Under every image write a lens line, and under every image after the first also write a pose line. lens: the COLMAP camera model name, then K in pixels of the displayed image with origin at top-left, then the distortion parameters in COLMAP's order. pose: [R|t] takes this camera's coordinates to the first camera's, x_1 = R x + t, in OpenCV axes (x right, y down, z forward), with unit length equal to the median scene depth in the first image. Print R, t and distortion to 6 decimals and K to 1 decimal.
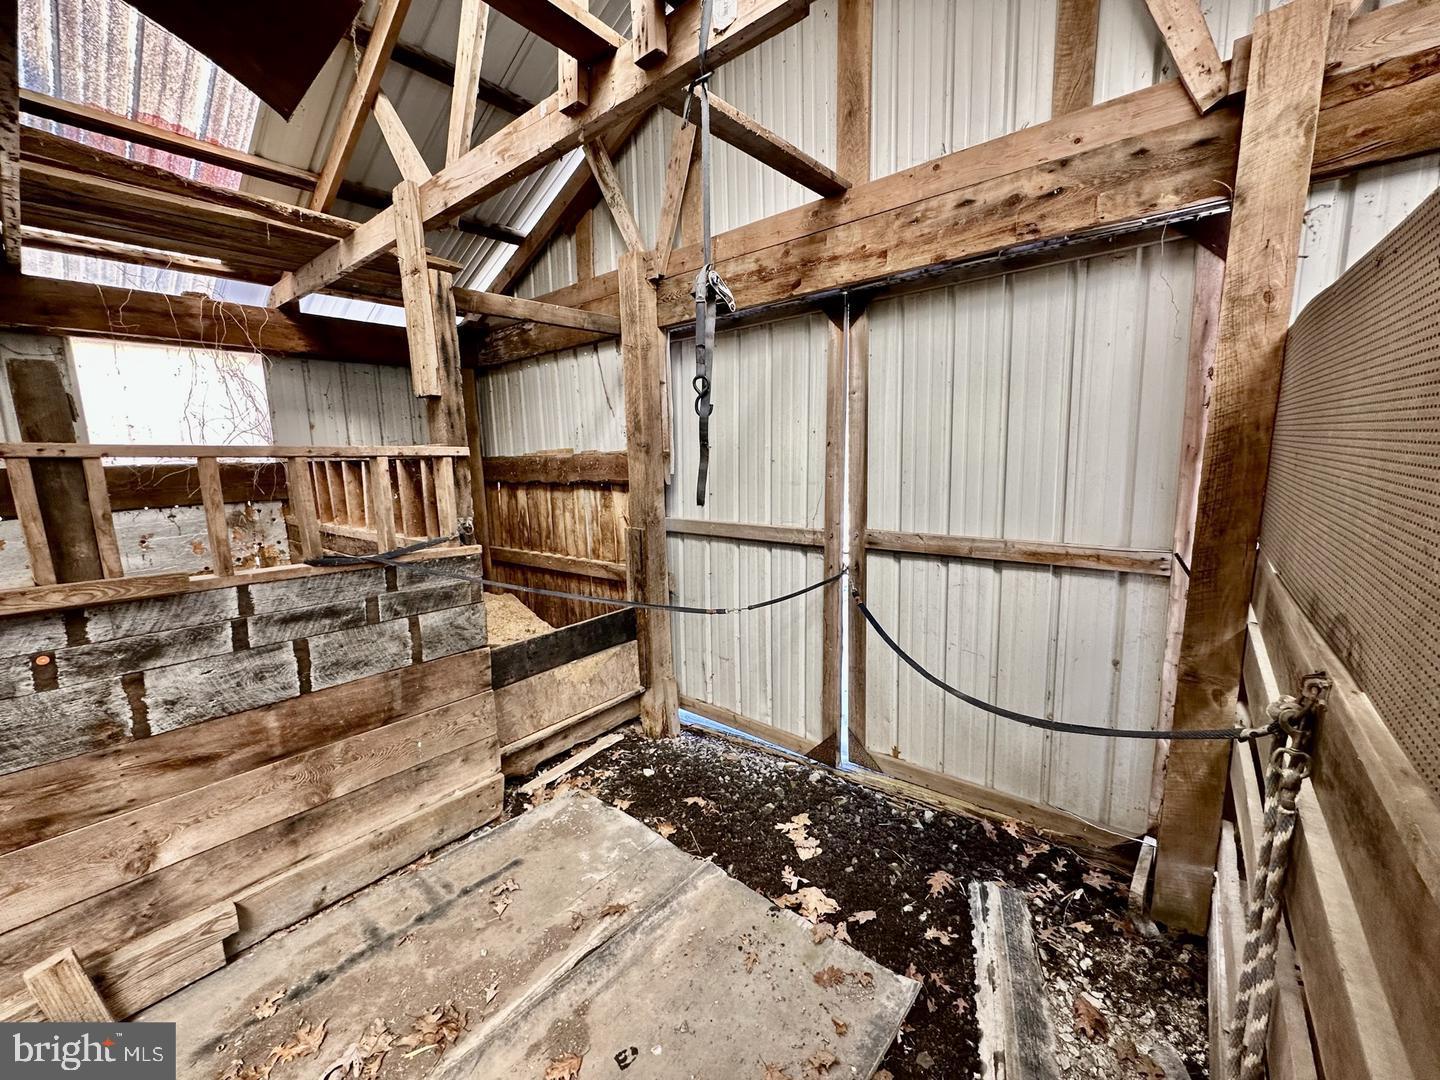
lens RADIAL K [[574.5, 0, 720.0], [0, 574.5, 540.0], [0, 0, 1]] dist [-0.001627, -0.000059]
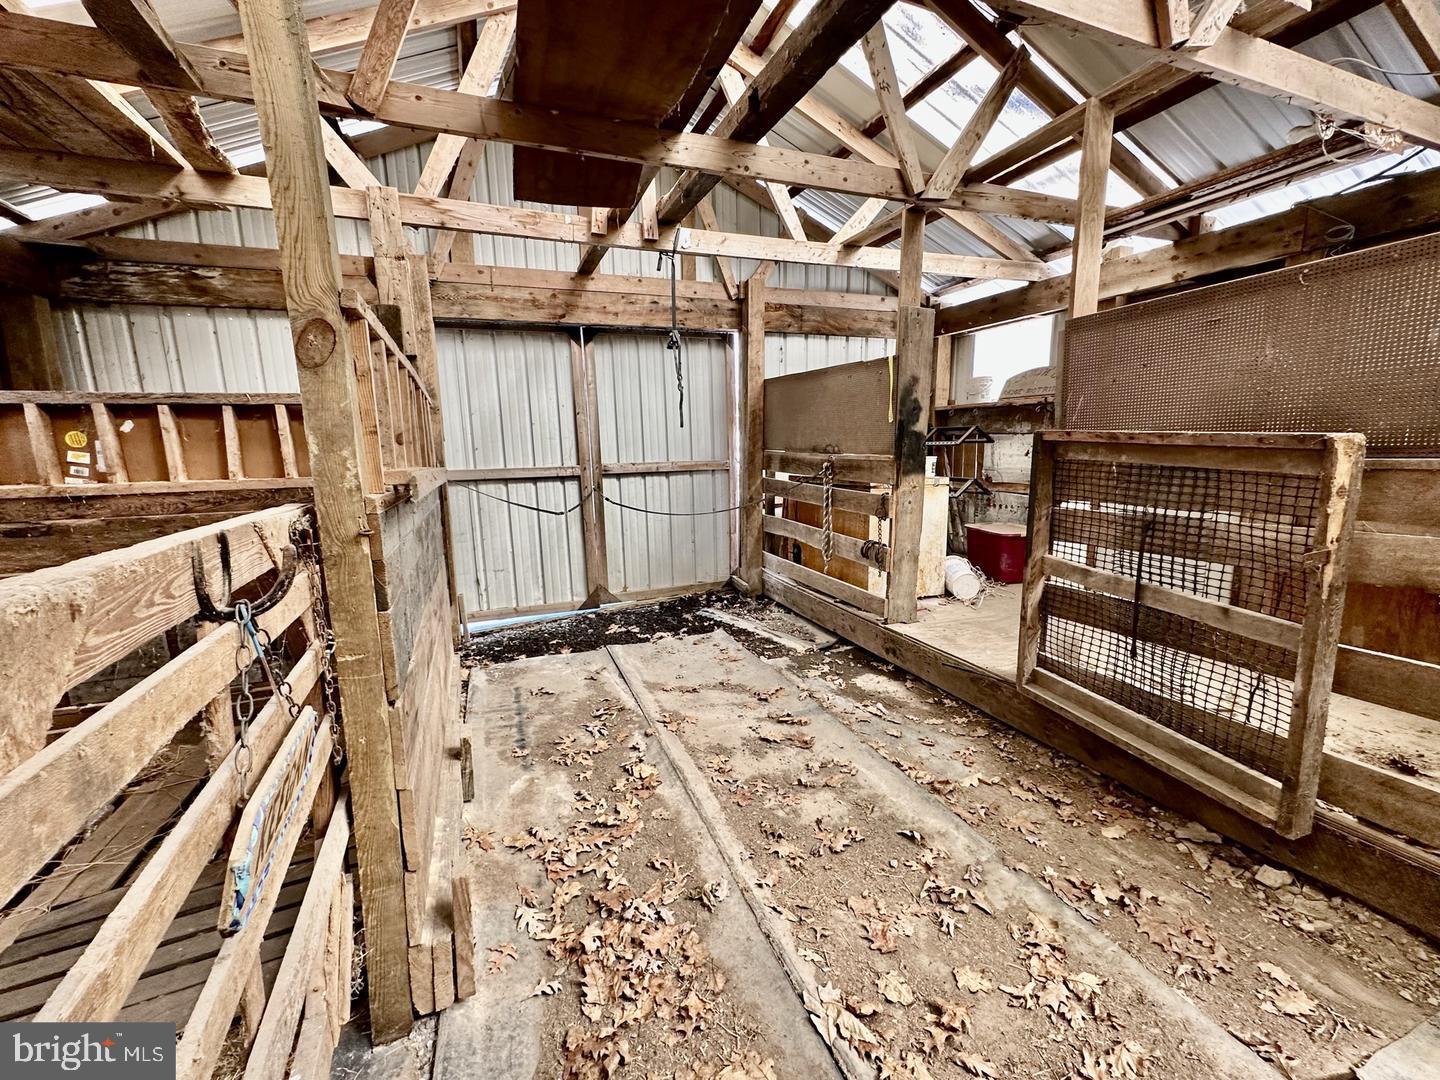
lens RADIAL K [[574.5, 0, 720.0], [0, 574.5, 540.0], [0, 0, 1]] dist [-0.001627, -0.000059]
pose [[0.489524, -0.133876, 0.861651, -1.411221], [0.141798, 0.987213, 0.072826, 0.172746], [-0.860383, 0.086530, 0.502248, -0.220184]]
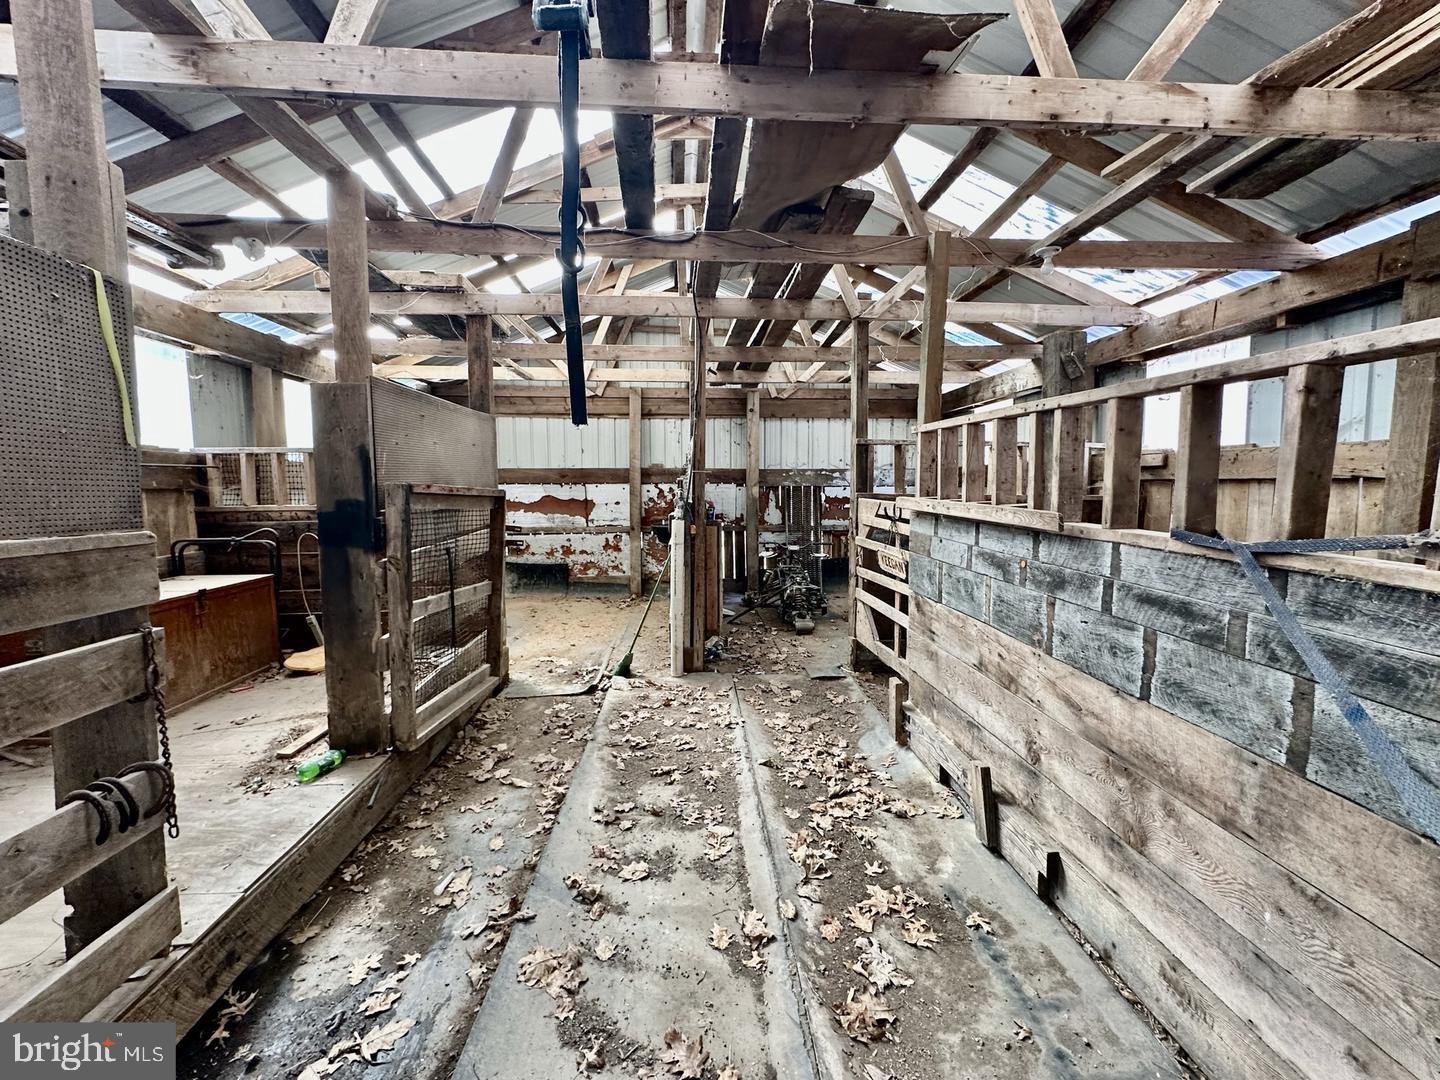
lens RADIAL K [[587.7, 0, 720.0], [0, 587.7, 540.0], [0, 0, 1]] dist [-0.001532, 0.000018]
pose [[-0.732796, 0.085361, -0.675073, 0.190298], [-0.084170, 0.973109, 0.214414, -0.057064], [0.675223, 0.213943, -0.705905, 1.028830]]
